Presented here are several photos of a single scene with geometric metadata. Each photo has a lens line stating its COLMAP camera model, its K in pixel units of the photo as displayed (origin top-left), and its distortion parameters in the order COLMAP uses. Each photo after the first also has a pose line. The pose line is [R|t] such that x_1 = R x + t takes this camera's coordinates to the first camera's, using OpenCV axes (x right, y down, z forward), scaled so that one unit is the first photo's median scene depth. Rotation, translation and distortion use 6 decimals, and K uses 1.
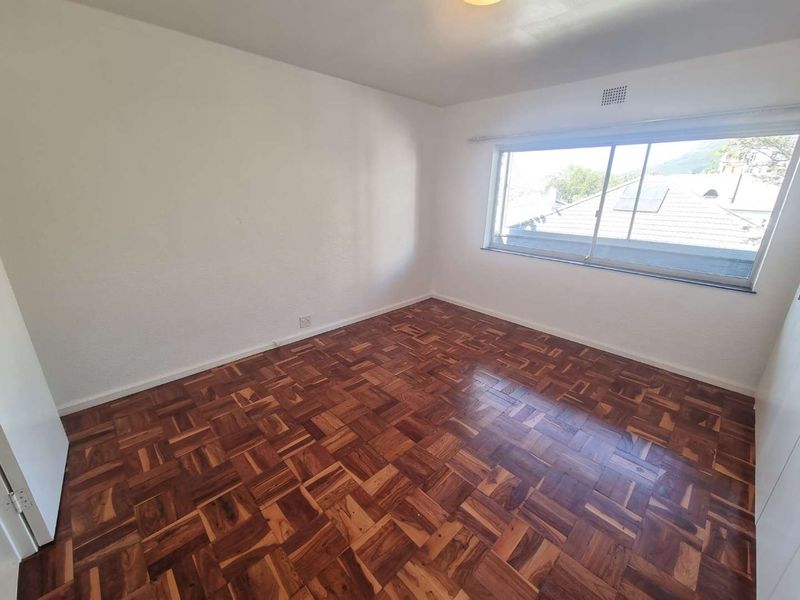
lens RADIAL K [[325.9, 0, 402.2], [0, 325.9, 300.8], [0, 0, 1]] dist [0.001704, -0.000094]
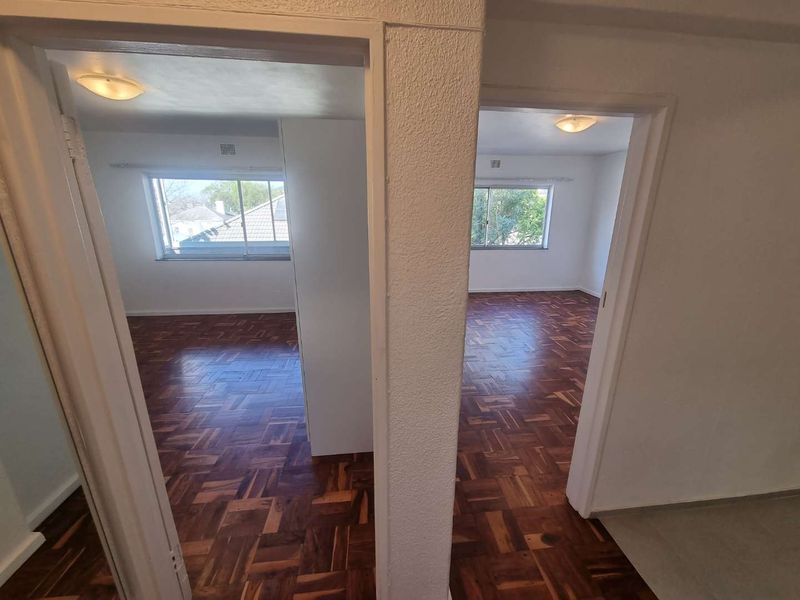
lens RADIAL K [[325.9, 0, 403.9], [0, 325.9, 298.2], [0, 0, 1]] dist [0.001704, -0.000094]
pose [[0.616168, -0.226219, 0.754428, -0.123126], [0.255832, 0.963411, 0.079936, 0.107056], [-0.744907, 0.143753, 0.651497, -0.402815]]
